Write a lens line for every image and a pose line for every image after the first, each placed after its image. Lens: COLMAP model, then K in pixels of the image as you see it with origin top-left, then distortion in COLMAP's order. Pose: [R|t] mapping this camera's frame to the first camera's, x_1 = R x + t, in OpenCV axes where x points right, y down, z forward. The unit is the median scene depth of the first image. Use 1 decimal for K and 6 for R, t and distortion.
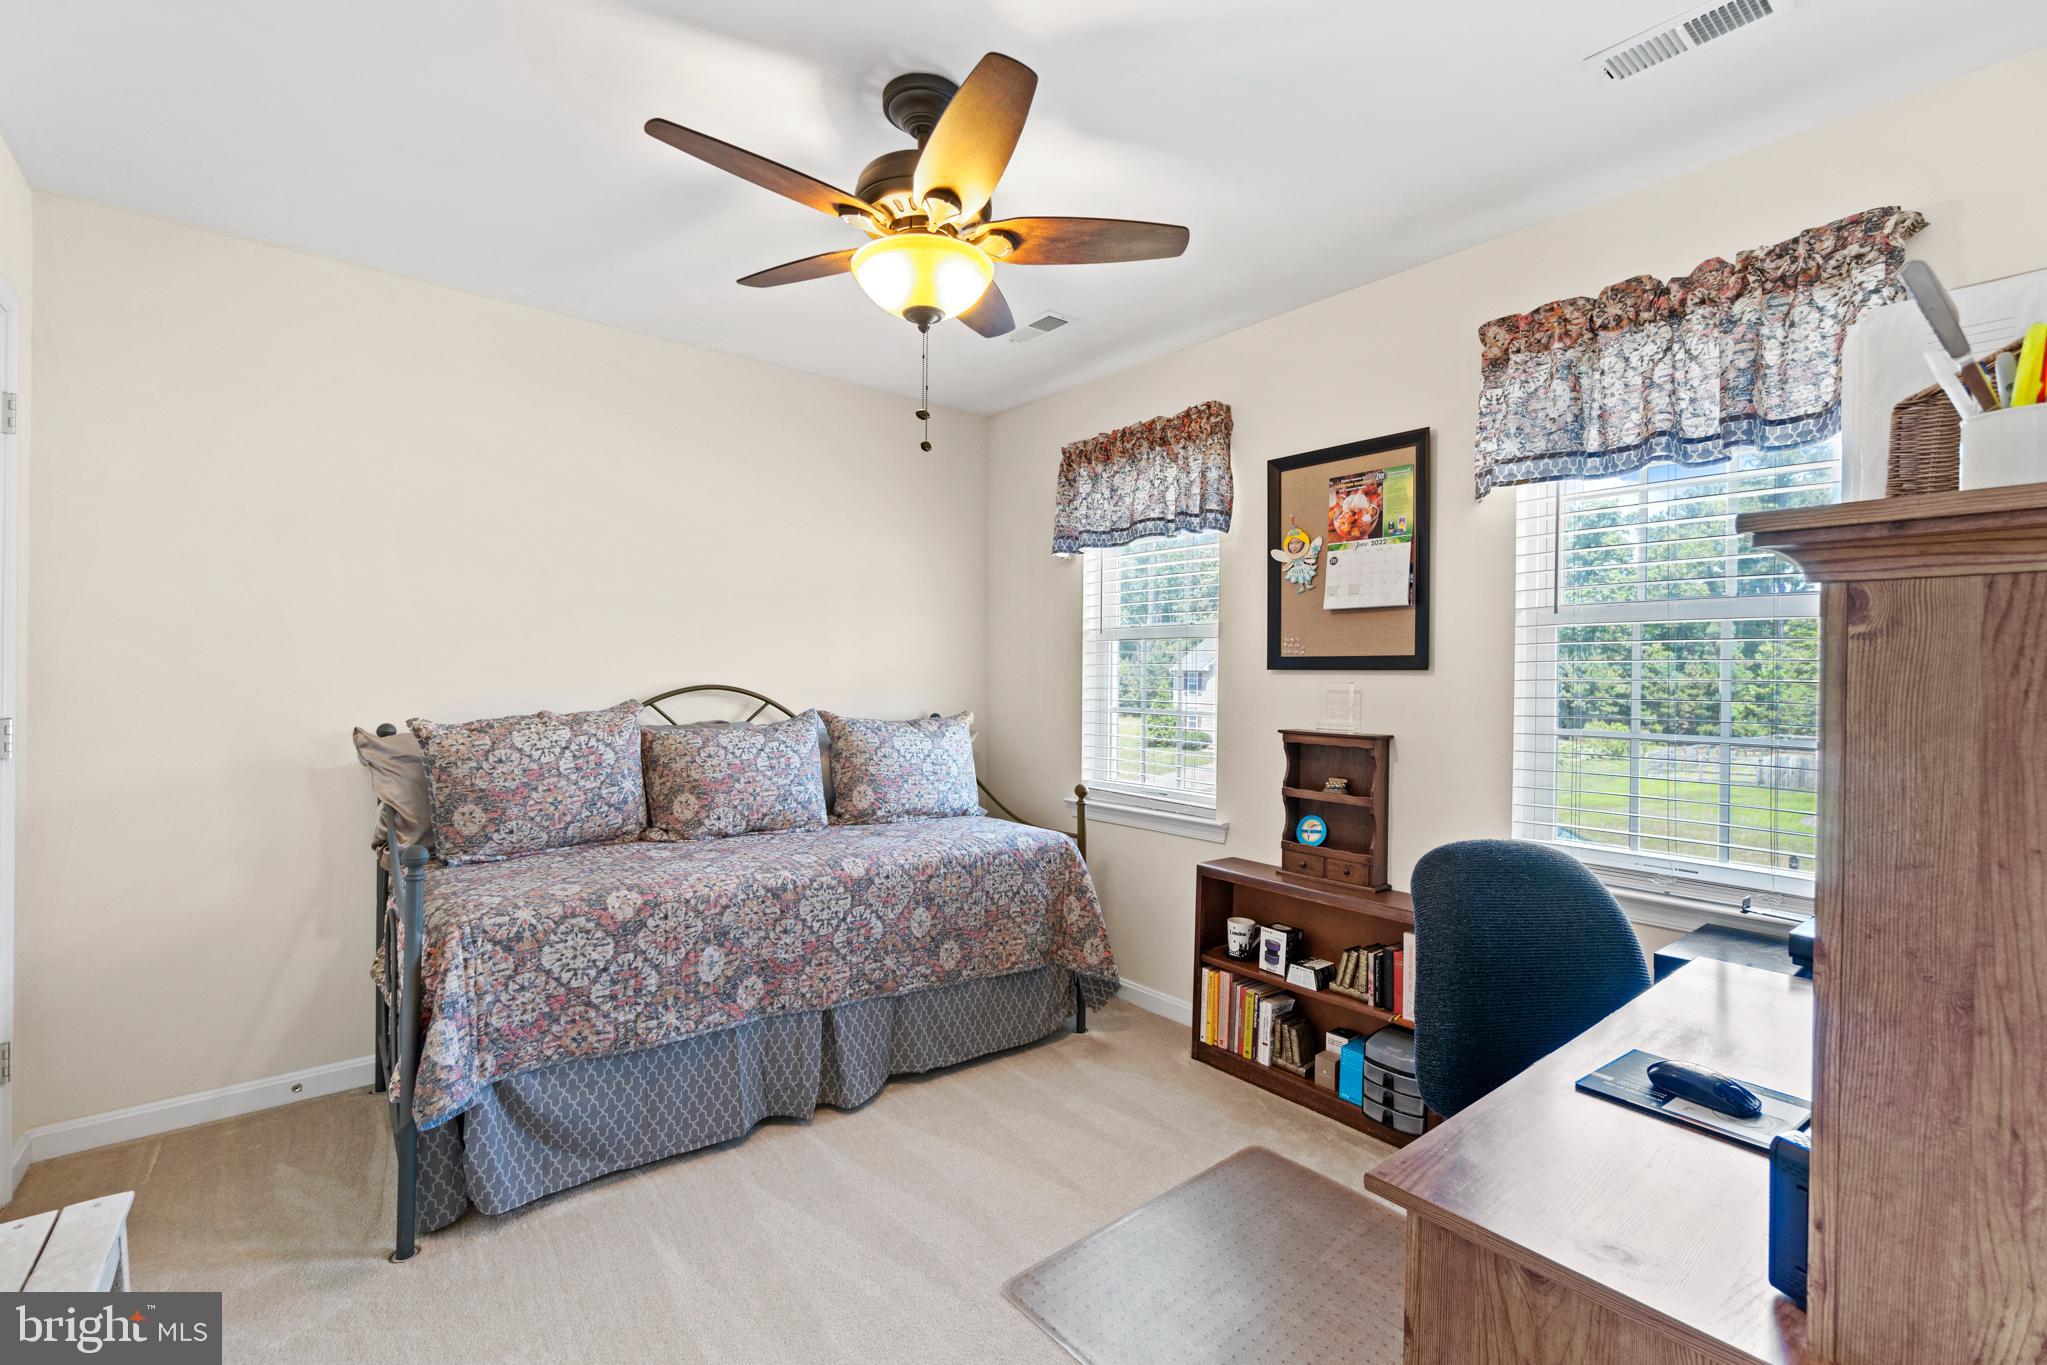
lens RADIAL K [[883.5, 0, 1021.4], [0, 883.5, 680.6], [0, 0, 1]] dist [0.004335, -0.000075]
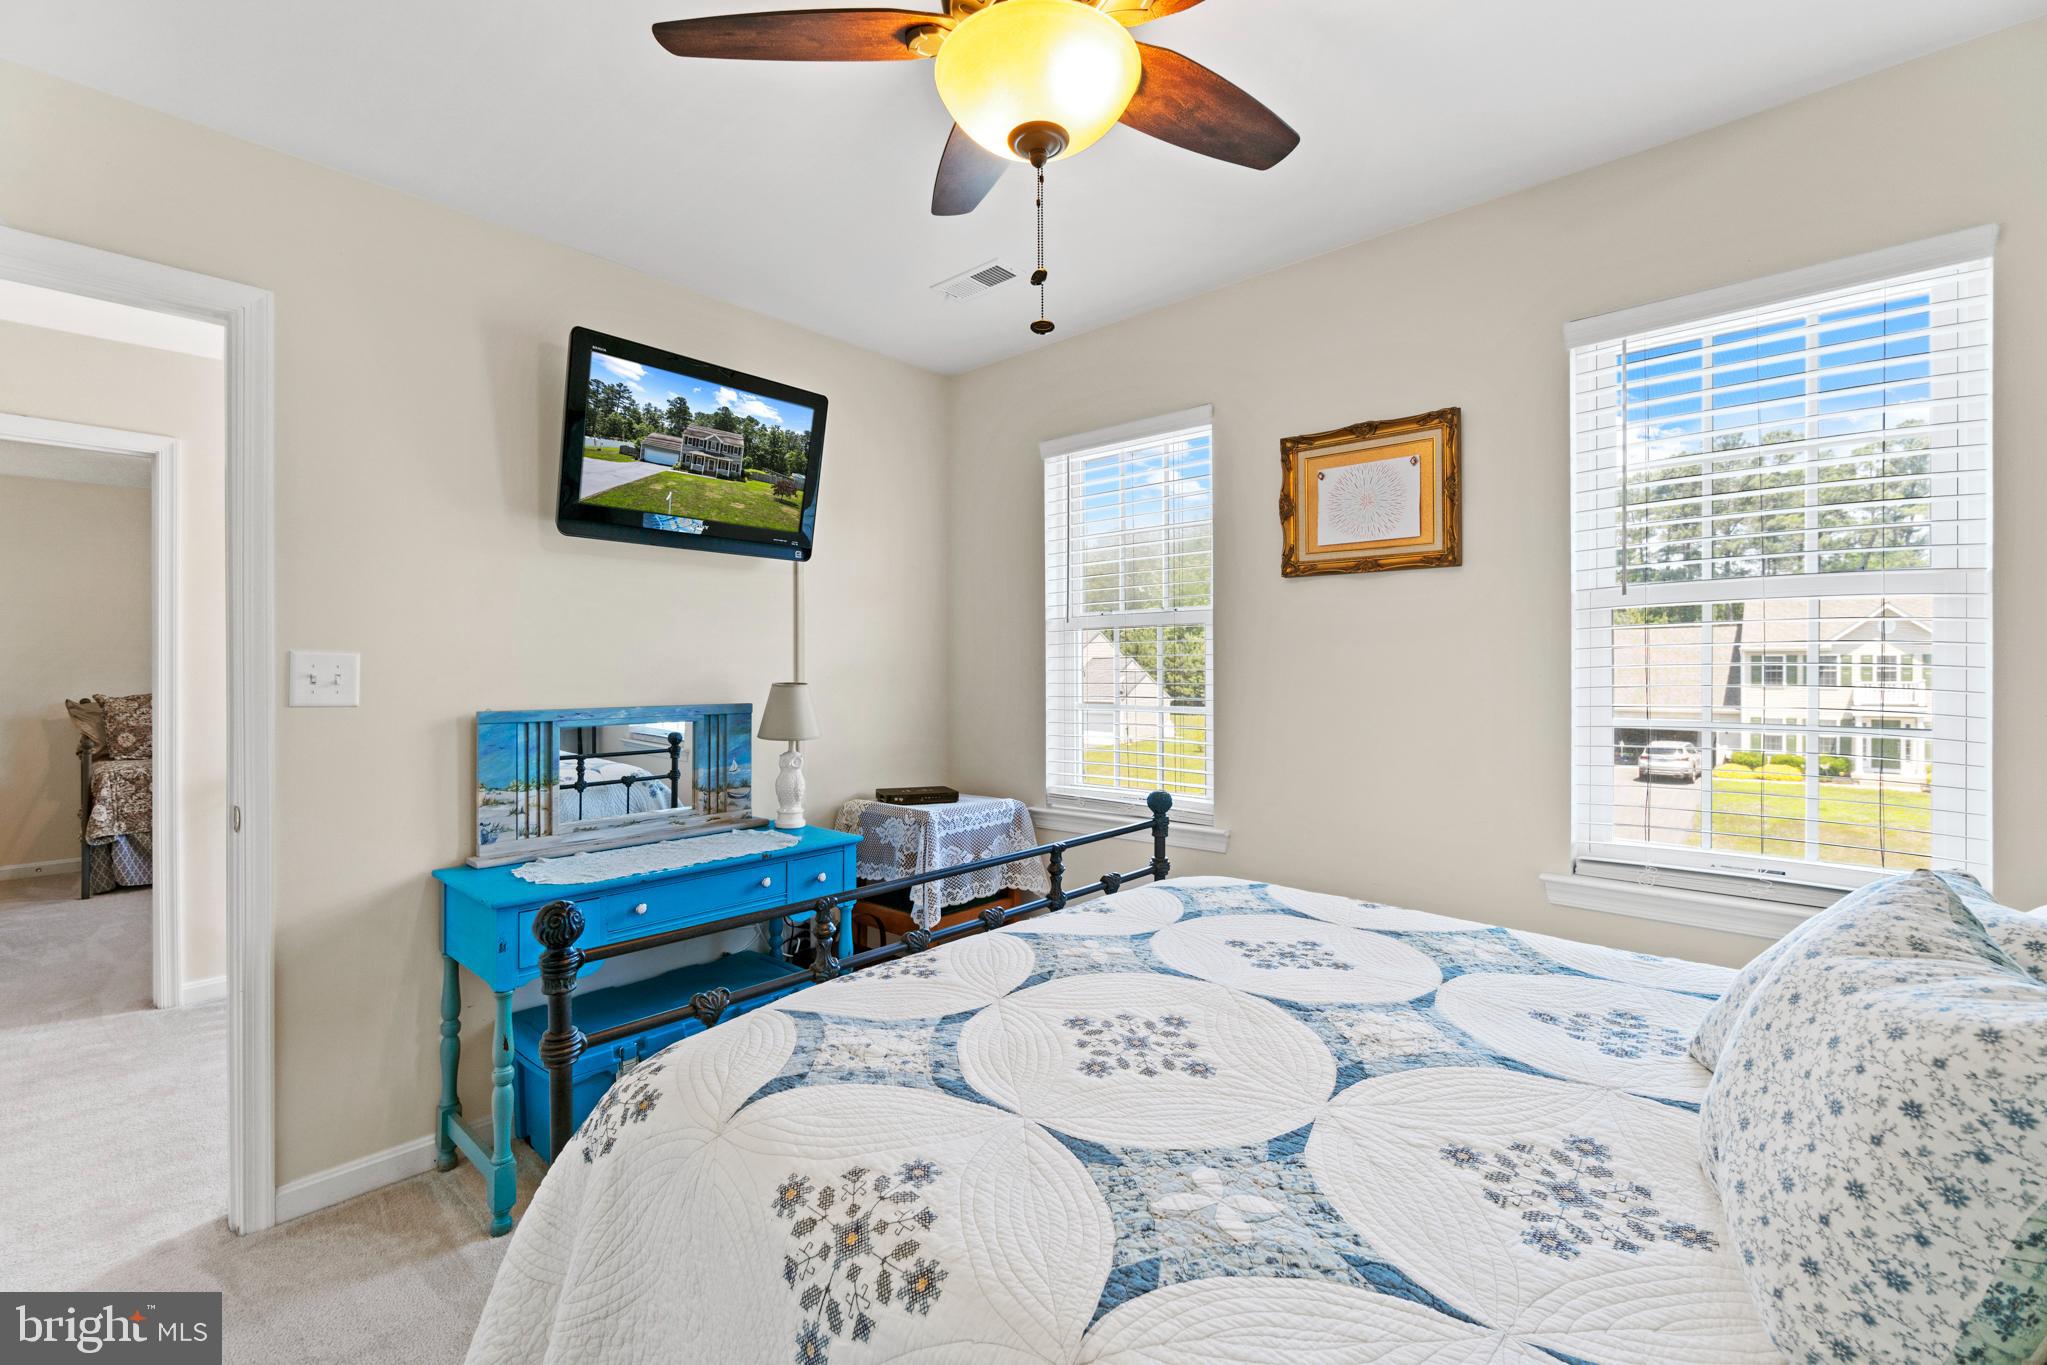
lens RADIAL K [[883.5, 0, 1024.8], [0, 883.5, 665.6], [0, 0, 1]] dist [0.004335, -0.000075]
pose [[0.989715, -0.009835, 0.142716, 1.341980], [0.010690, 0.999929, -0.005222, 0.004096], [-0.142655, 0.006694, 0.989750, -1.590743]]
